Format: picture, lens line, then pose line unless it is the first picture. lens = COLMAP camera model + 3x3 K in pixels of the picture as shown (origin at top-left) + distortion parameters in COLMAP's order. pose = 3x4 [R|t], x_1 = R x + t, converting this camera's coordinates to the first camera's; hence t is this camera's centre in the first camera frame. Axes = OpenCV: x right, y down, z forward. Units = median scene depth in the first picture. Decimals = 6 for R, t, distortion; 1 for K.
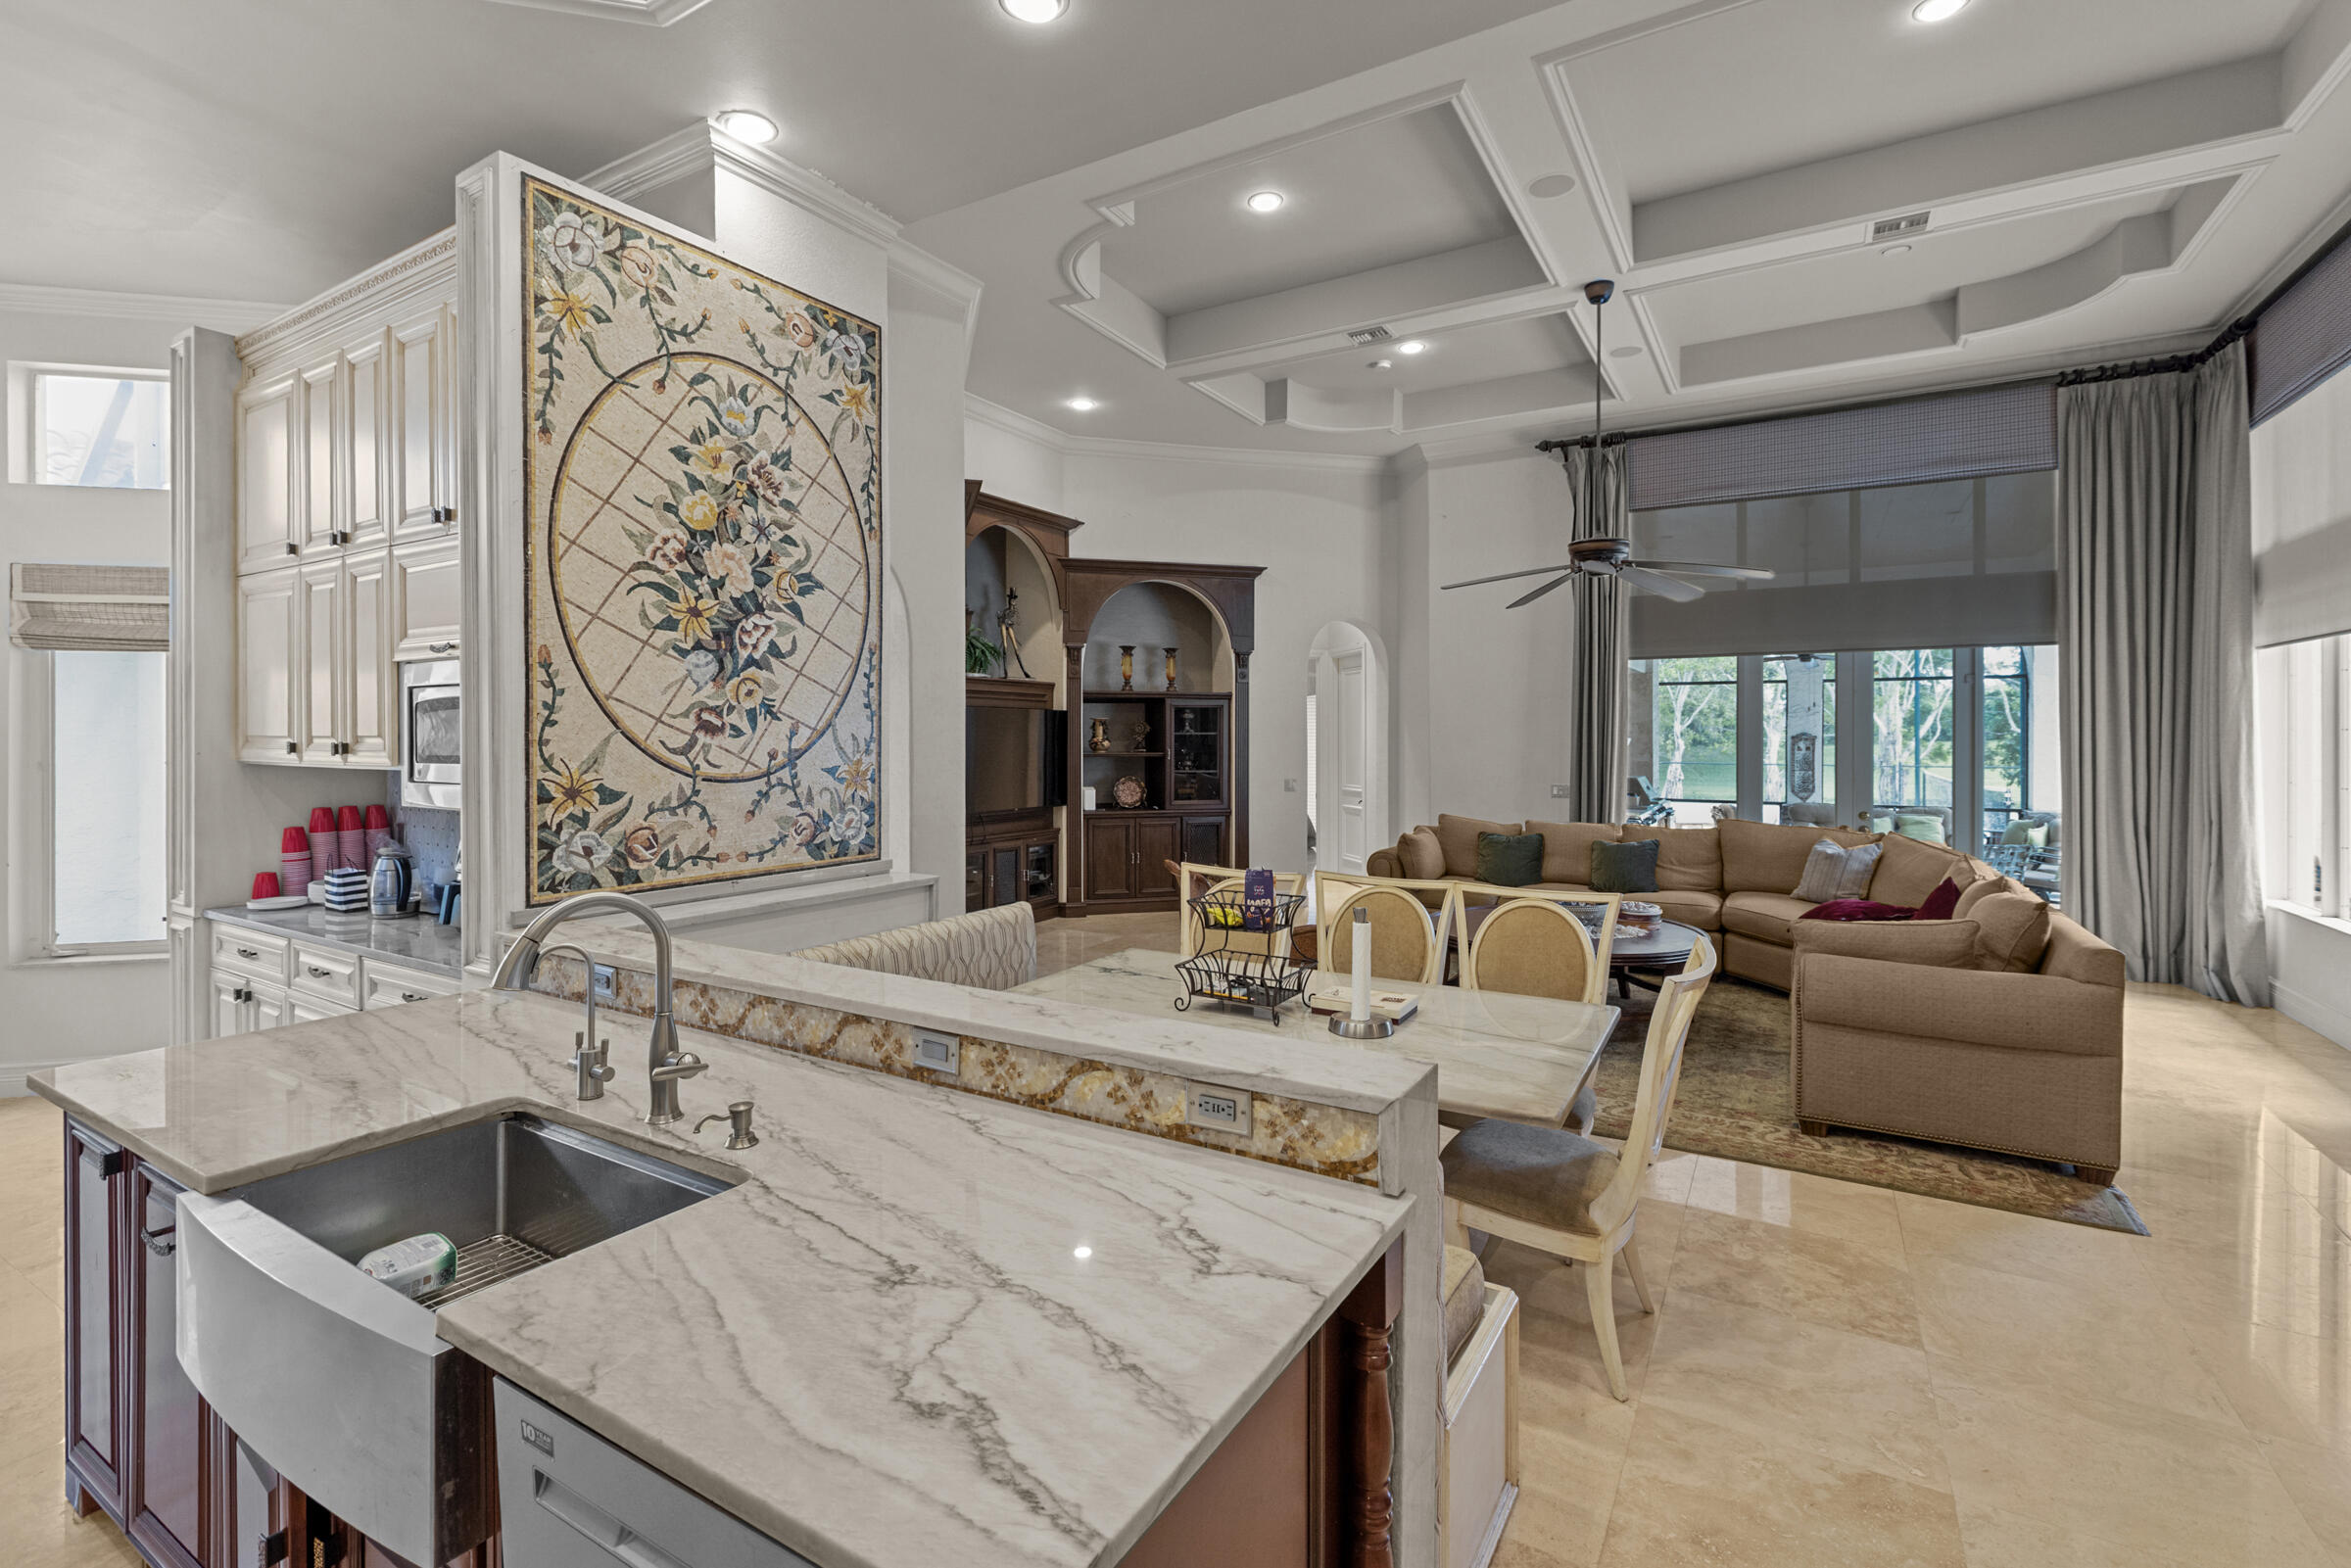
lens RADIAL K [[1079.2, 0, 1155.1], [0, 1079.2, 738.9], [0, 0, 1]] dist [0.006013, -0.002133]
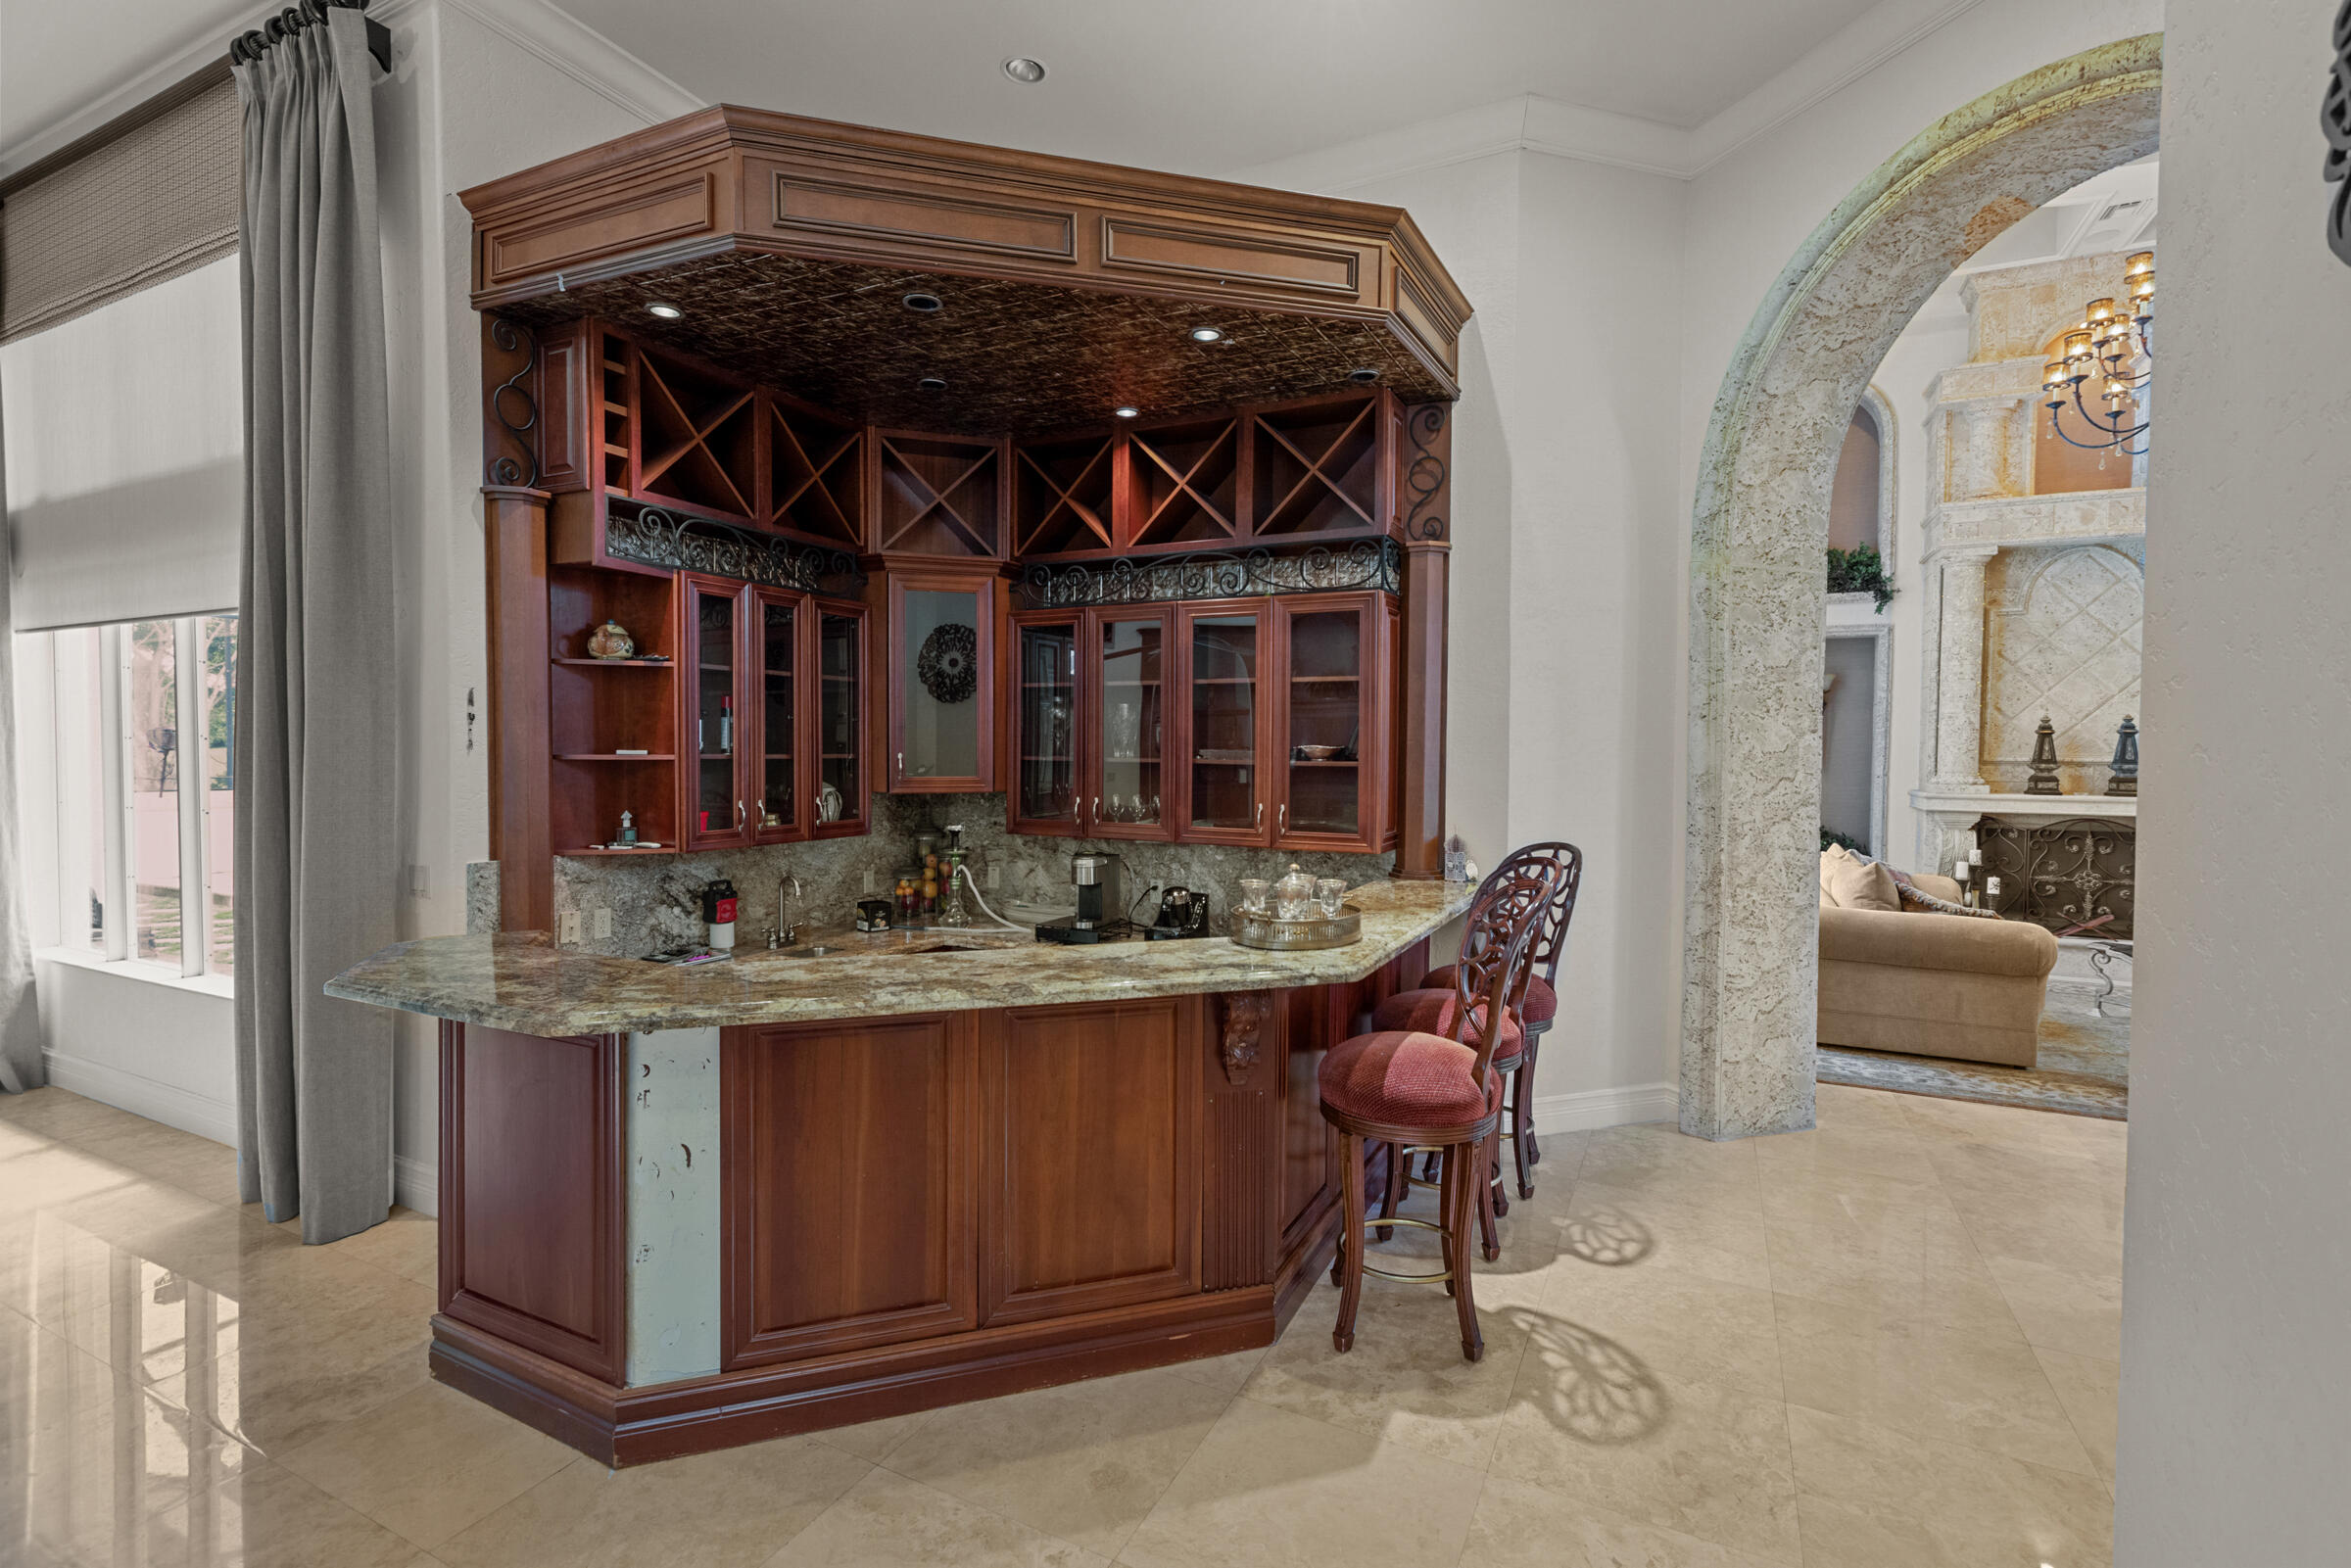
lens RADIAL K [[1079.2, 0, 1156.4], [0, 1079.2, 782.8], [0, 0, 1]] dist [0.006013, -0.002133]
pose [[-0.059182, -0.028754, 0.997833, 0.304744], [-0.005865, 0.999578, 0.028456, -0.003437], [-0.998230, -0.004168, -0.059325, 0.368805]]
